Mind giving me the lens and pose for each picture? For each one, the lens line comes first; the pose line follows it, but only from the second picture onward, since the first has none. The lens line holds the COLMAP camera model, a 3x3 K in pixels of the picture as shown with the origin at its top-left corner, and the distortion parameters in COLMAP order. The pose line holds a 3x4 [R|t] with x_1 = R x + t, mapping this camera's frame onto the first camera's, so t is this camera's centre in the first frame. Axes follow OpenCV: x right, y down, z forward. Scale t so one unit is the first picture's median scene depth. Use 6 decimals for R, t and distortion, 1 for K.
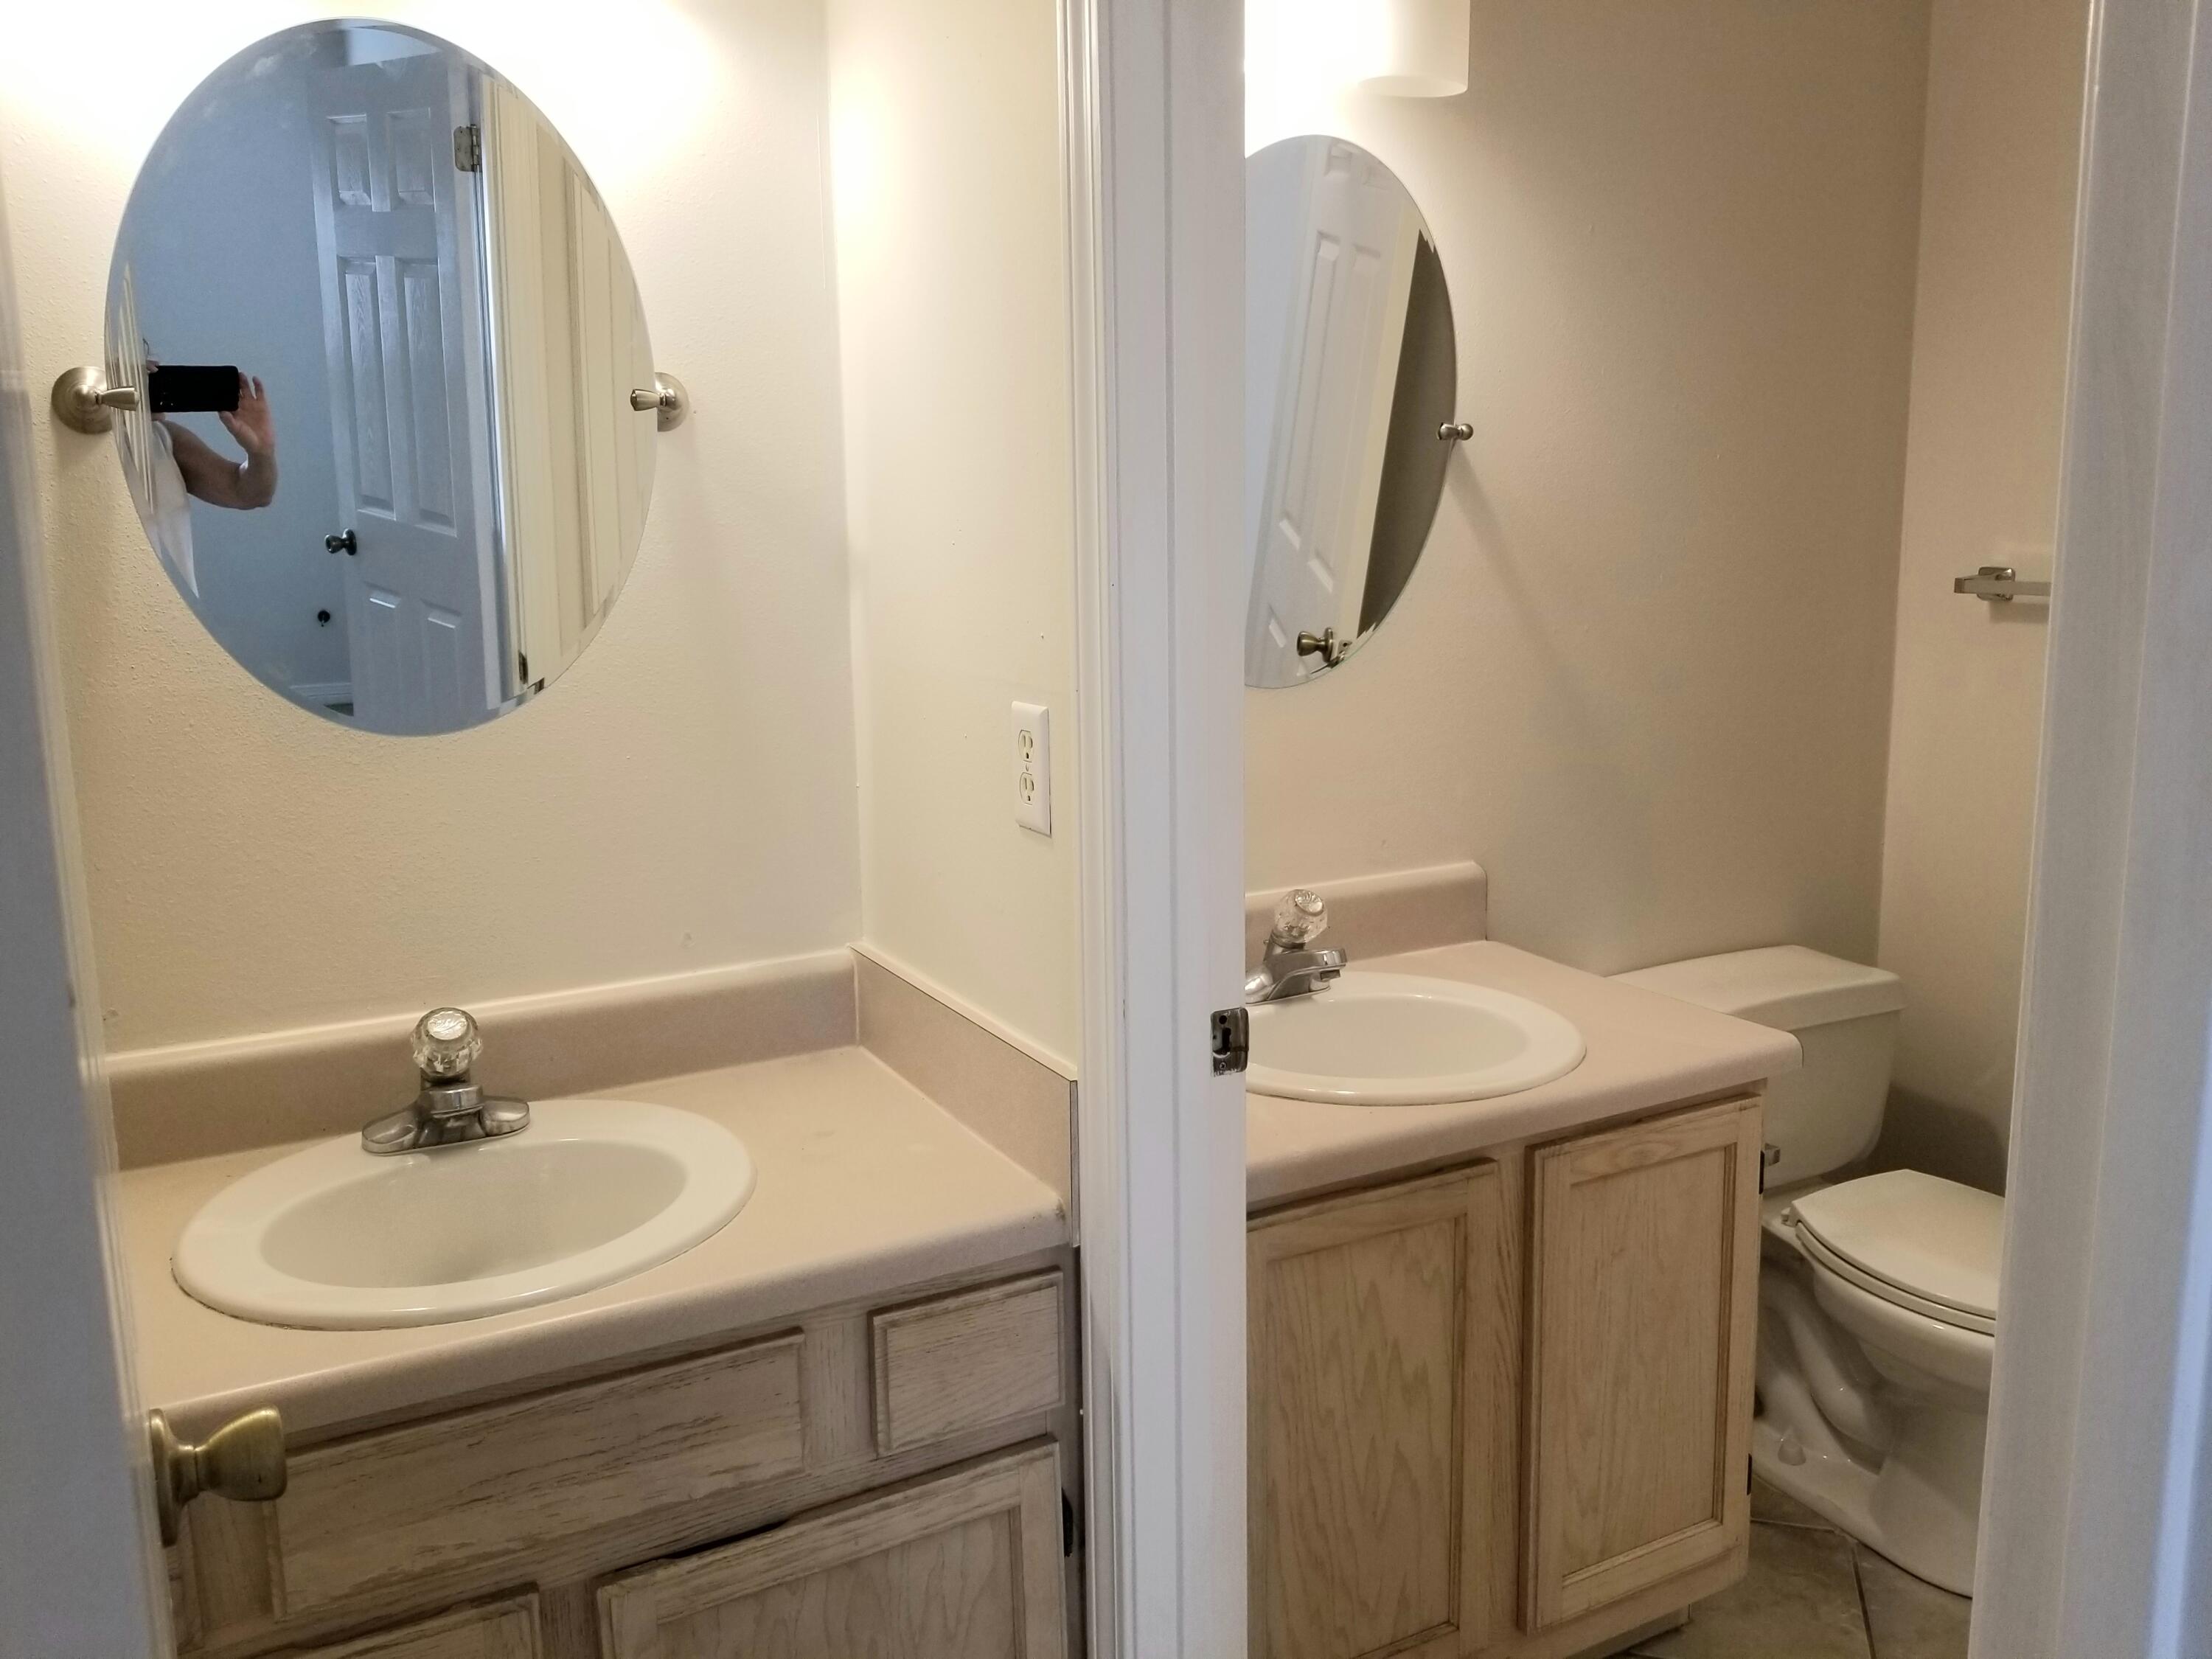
lens RADIAL K [[1686.4, 0, 1106.5], [0, 1686.4, 825.6], [0, 0, 1]] dist [0.037243, -0.078956]
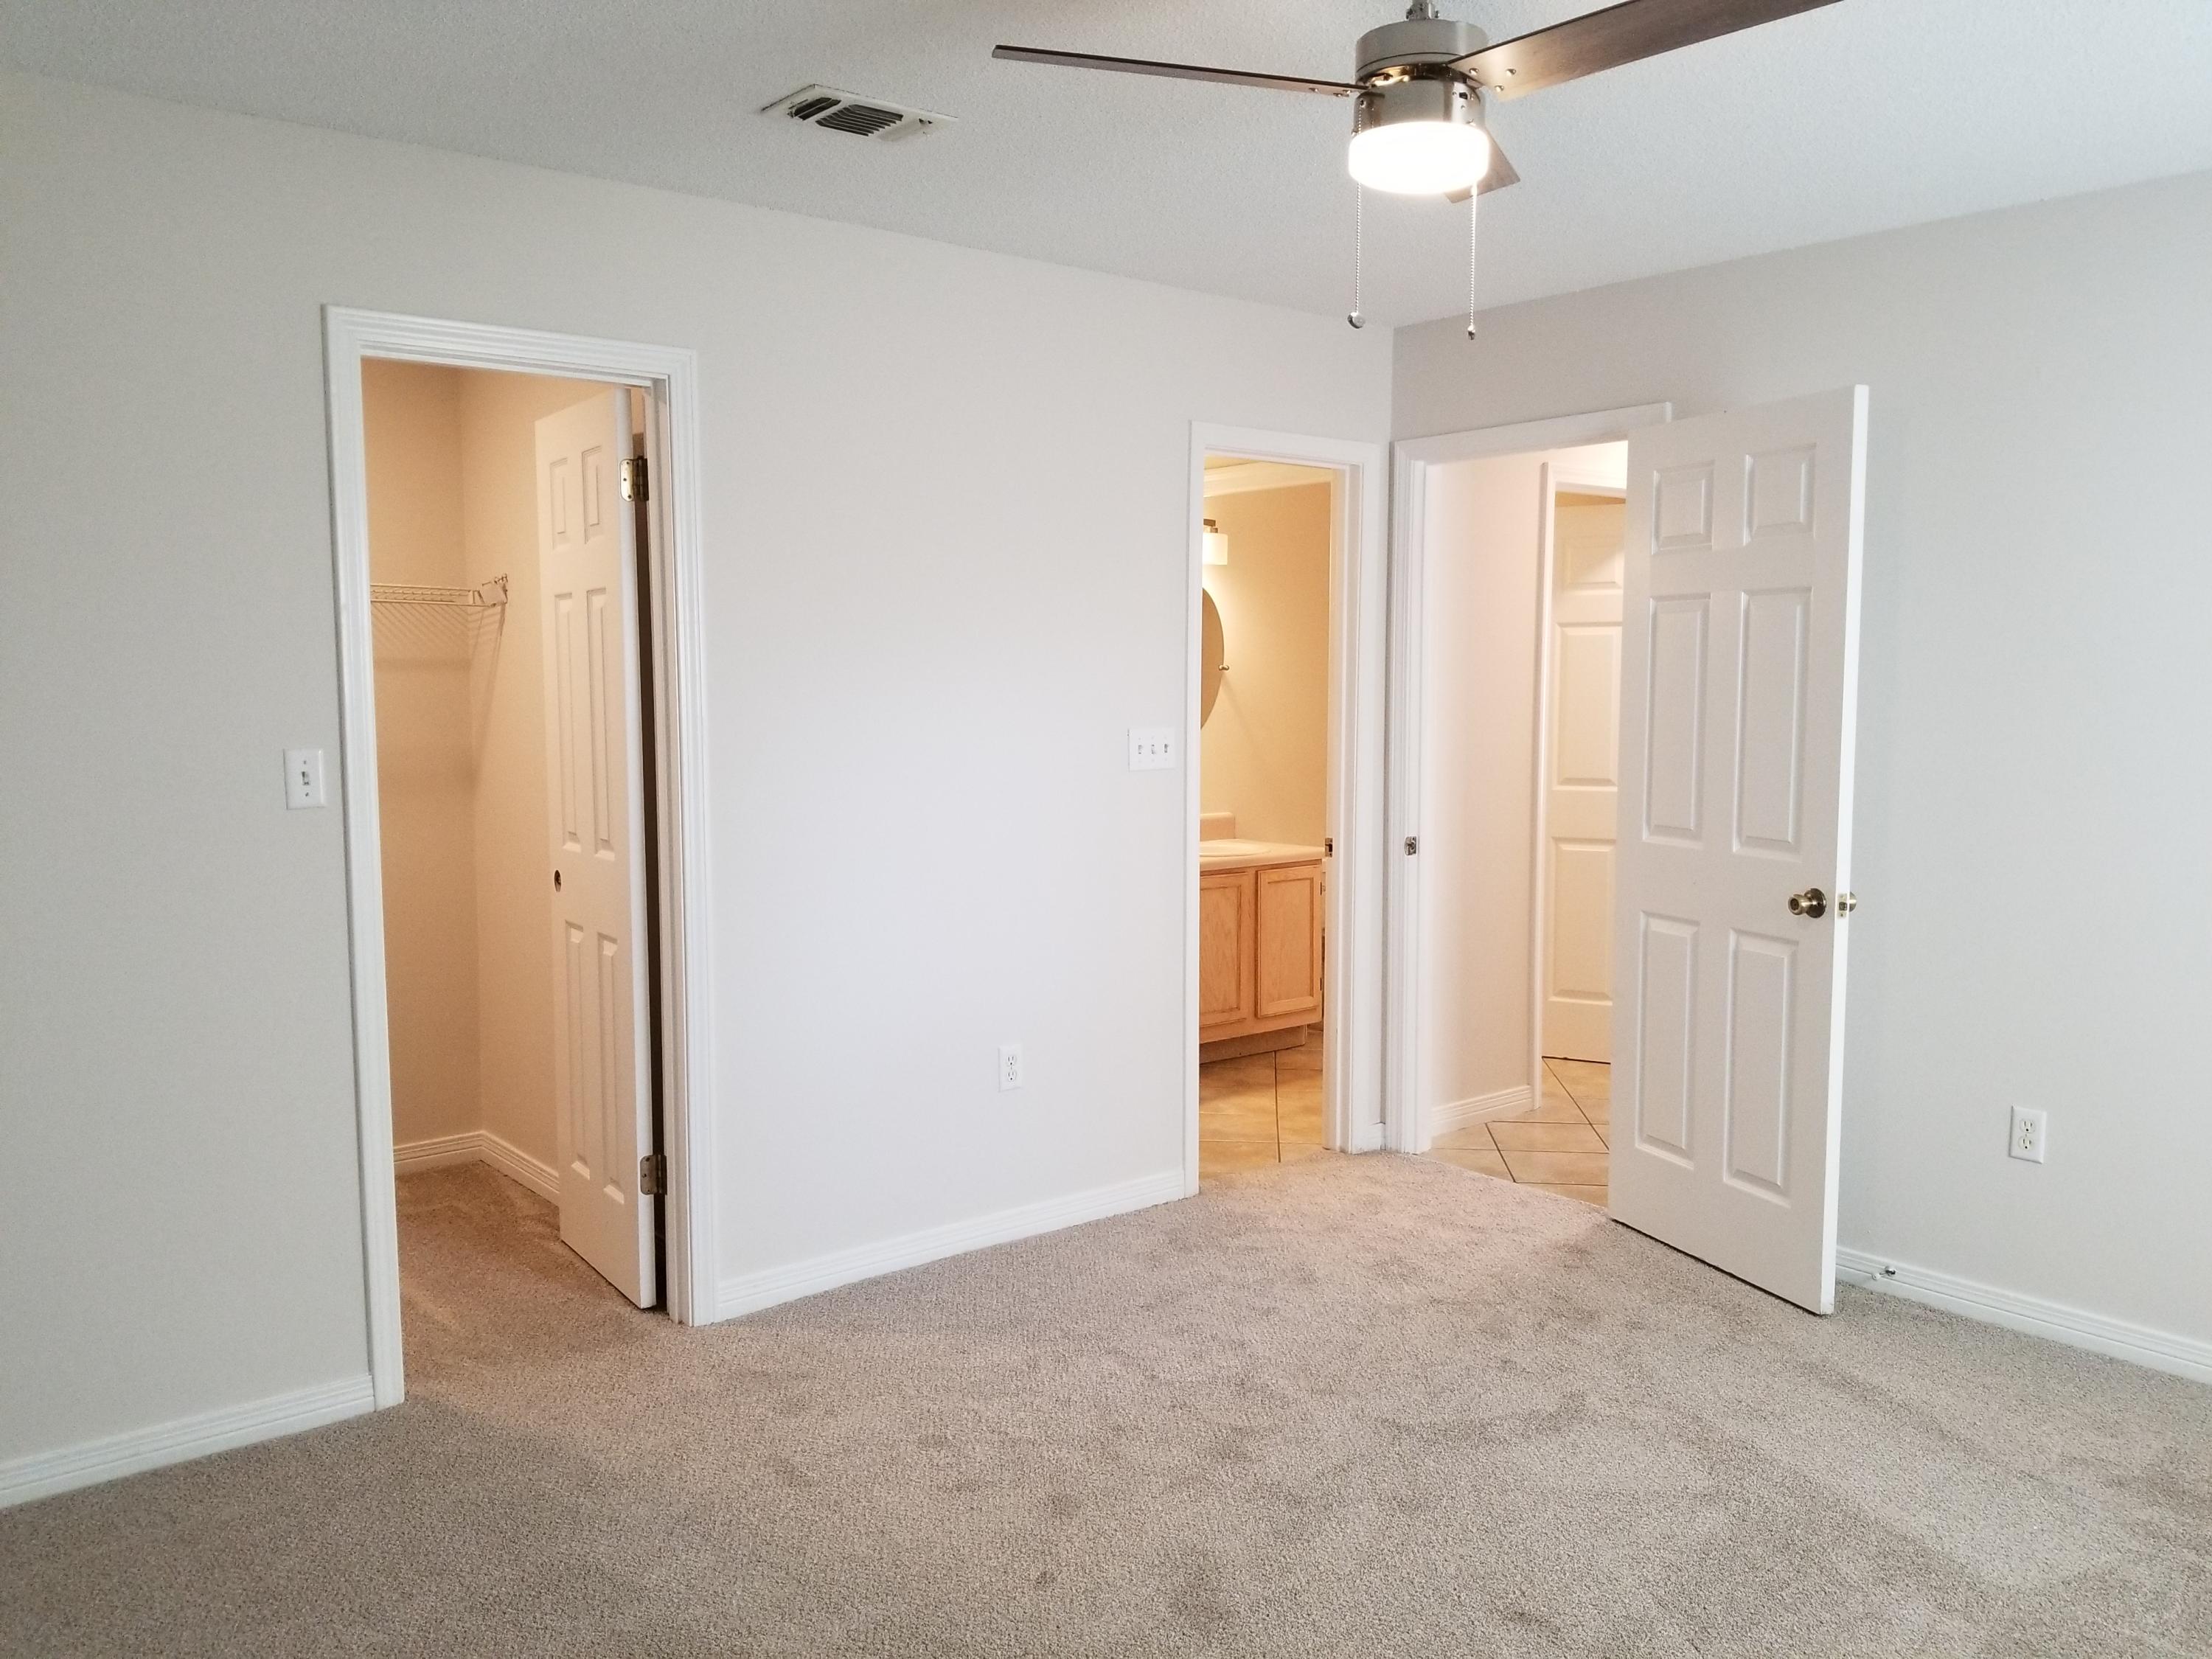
lens RADIAL K [[1686.4, 0, 1105.3], [0, 1686.4, 831.3], [0, 0, 1]] dist [0.037243, -0.078956]
pose [[0.984847, -0.004042, 0.173377, -0.681553], [0.016691, 0.997296, -0.071565, 0.344506], [-0.172619, 0.073375, 0.982252, -2.454199]]
